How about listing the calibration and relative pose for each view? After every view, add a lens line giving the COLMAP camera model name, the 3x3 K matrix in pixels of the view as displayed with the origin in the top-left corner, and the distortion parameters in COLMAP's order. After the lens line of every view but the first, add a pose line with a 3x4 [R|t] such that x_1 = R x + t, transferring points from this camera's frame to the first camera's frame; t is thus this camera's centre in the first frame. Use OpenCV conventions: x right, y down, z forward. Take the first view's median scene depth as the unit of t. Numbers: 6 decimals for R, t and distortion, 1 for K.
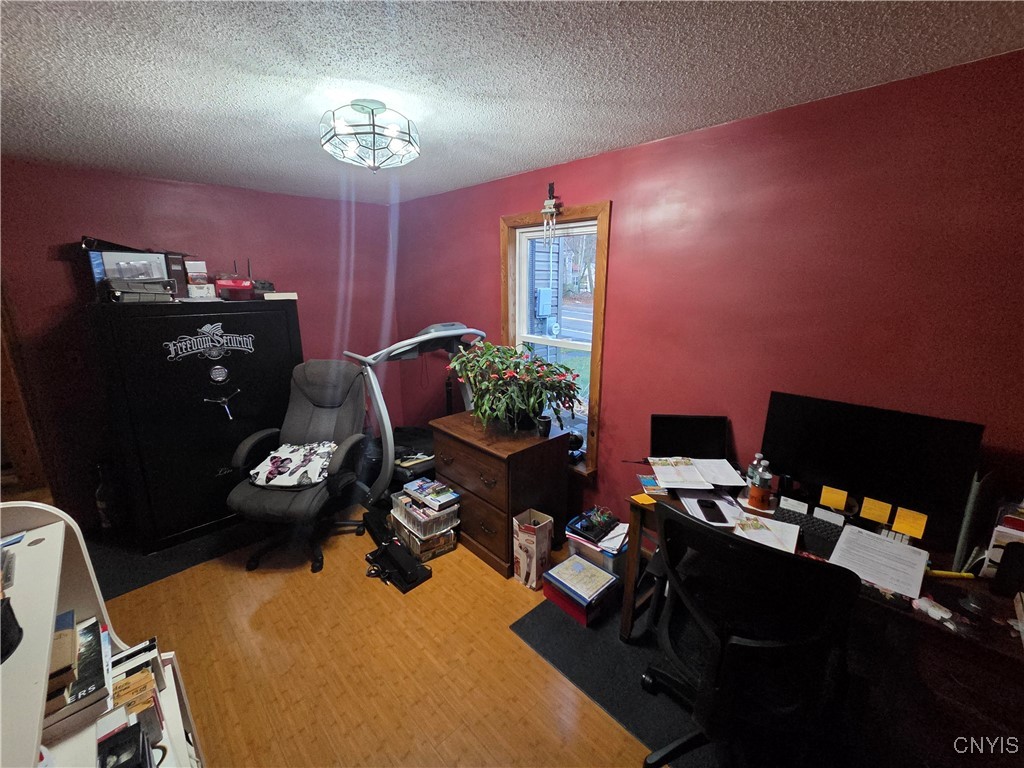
lens RADIAL K [[415.3, 0, 509.3], [0, 415.3, 385.8], [0, 0, 1]] dist [0.004095, -0.001326]
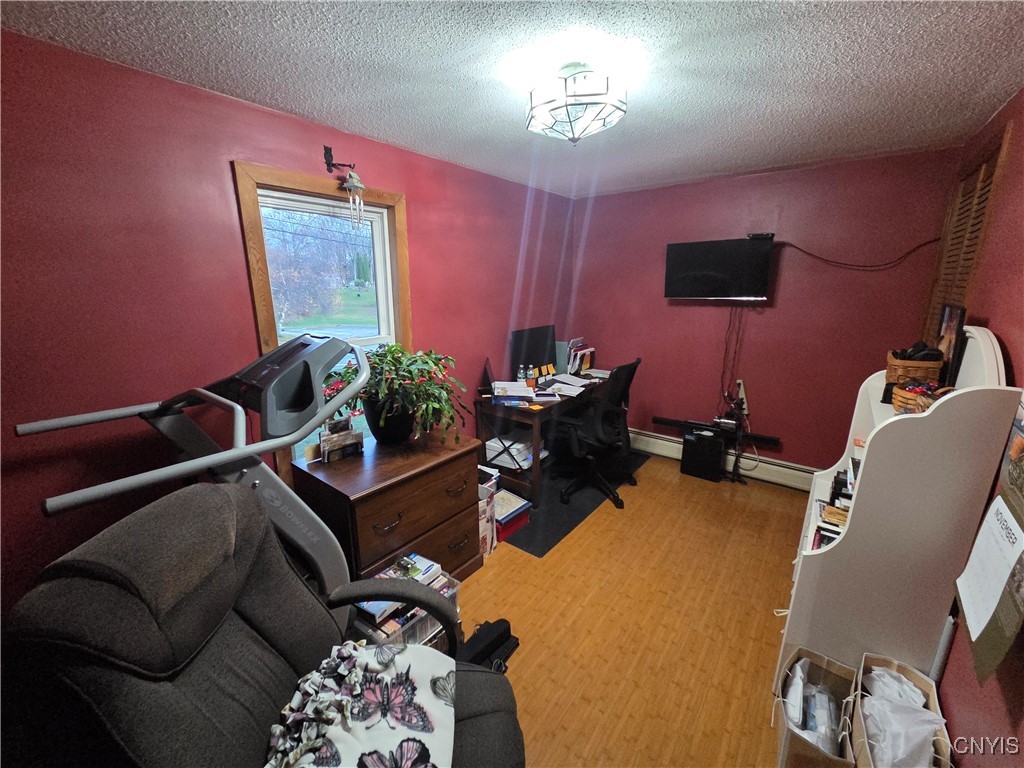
lens RADIAL K [[415.3, 0, 508.1], [0, 415.3, 385.4], [0, 0, 1]] dist [0.004095, -0.001326]
pose [[-0.137036, -0.238387, 0.961454, -0.932228], [0.257864, 0.928561, 0.266984, -0.204459], [-0.956414, 0.284511, -0.065775, 0.941469]]
